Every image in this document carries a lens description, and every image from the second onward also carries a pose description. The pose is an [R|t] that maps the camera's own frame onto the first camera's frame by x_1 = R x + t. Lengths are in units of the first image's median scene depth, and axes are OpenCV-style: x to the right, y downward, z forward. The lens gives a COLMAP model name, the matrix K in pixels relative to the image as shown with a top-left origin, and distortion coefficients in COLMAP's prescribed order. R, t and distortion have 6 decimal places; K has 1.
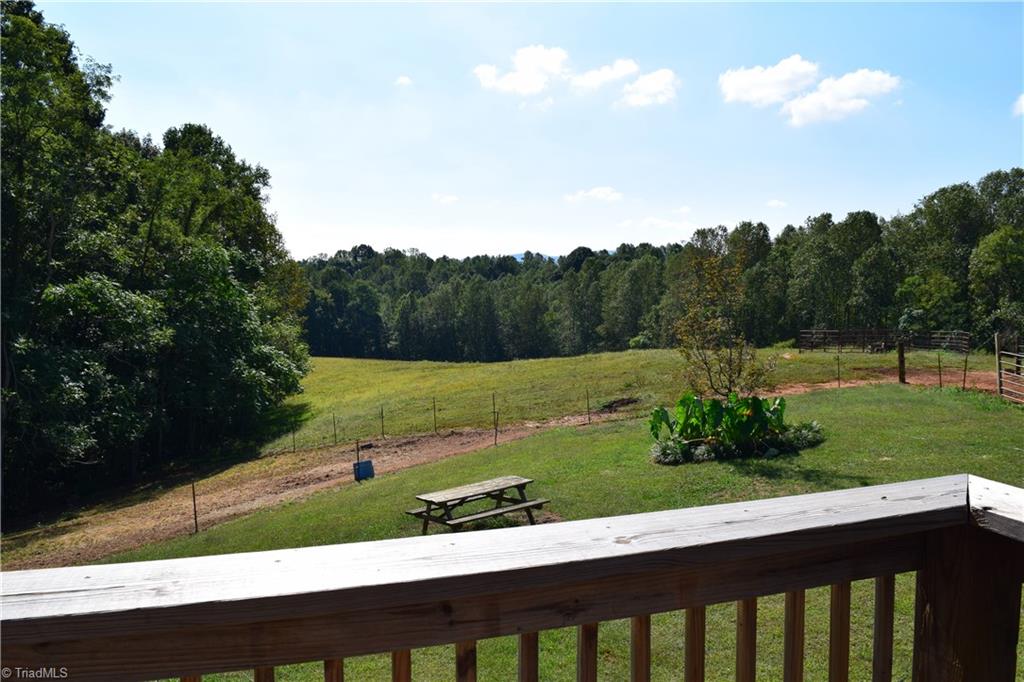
lens RADIAL K [[807.4, 0, 514.1], [0, 807.4, 336.1], [0, 0, 1]] dist [-0.086486, -0.000651]
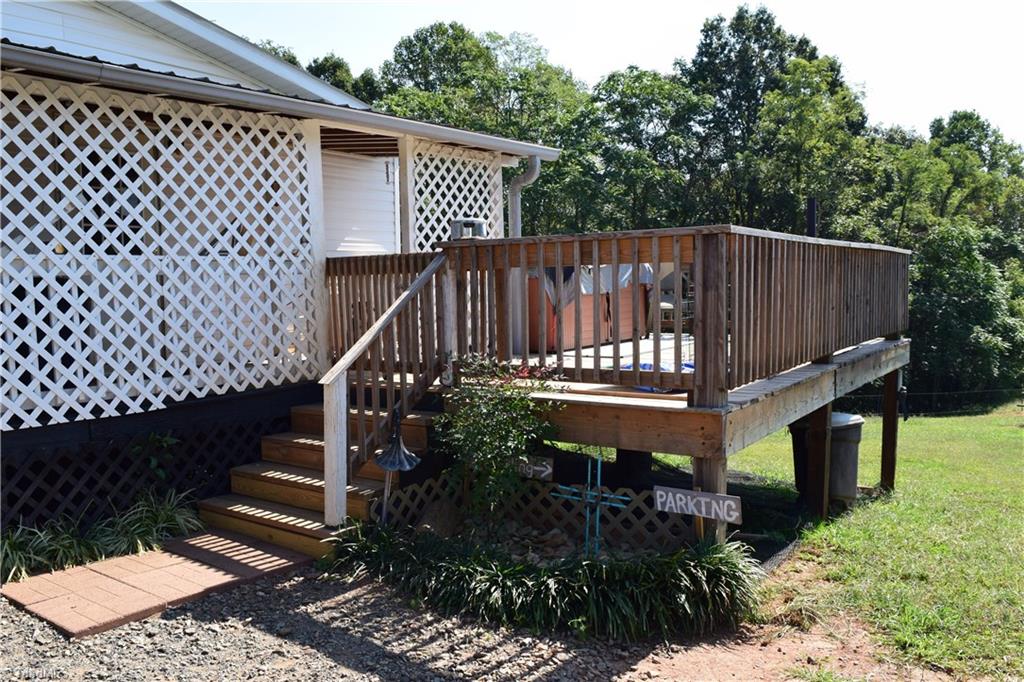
lens RADIAL K [[807.4, 0, 514.1], [0, 807.4, 336.1], [0, 0, 1]] dist [-0.086486, -0.000651]
pose [[0.605251, 0.047016, -0.794645, 0.127269], [-0.033737, 0.998872, 0.033403, 0.027786], [0.795319, 0.006591, 0.606155, -0.163769]]
